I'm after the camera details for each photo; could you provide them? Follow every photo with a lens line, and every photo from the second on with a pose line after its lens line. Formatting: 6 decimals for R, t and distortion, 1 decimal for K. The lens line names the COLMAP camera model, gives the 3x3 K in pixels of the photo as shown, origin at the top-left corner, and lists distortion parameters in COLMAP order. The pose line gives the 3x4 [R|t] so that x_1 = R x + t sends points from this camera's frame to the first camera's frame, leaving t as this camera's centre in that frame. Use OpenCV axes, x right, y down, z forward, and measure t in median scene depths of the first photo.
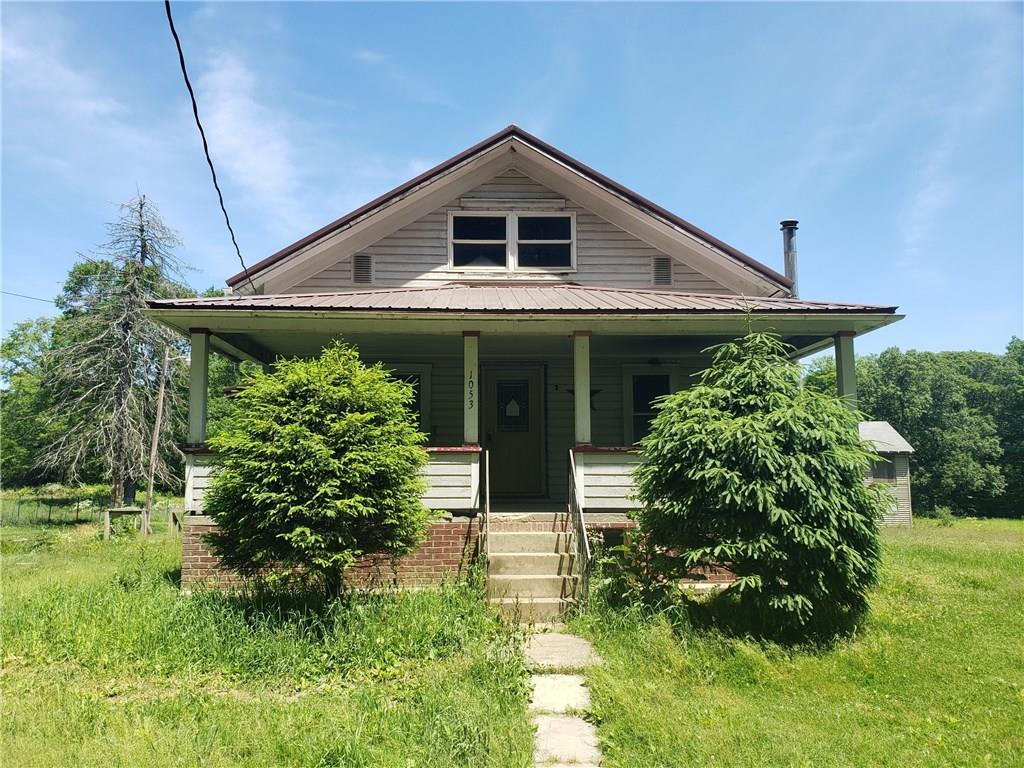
lens RADIAL K [[818.9, 0, 513.6], [0, 818.9, 412.4], [0, 0, 1]] dist [0.038168, -0.002210]
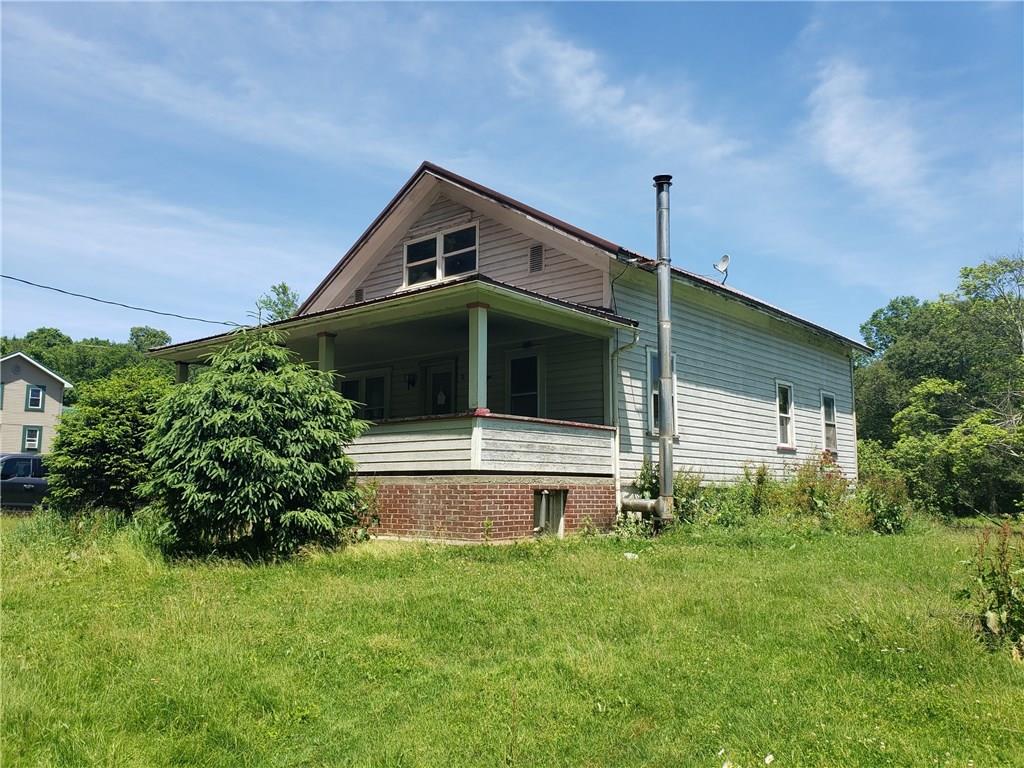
lens RADIAL K [[805.7, 0, 512.1], [0, 805.7, 445.2], [0, 0, 1]] dist [0.003000, 0.006351]
pose [[0.729421, -0.026912, -0.683535, 0.861715], [0.046918, 0.998841, 0.010741, 0.056138], [0.682454, -0.039905, 0.729839, 0.207602]]
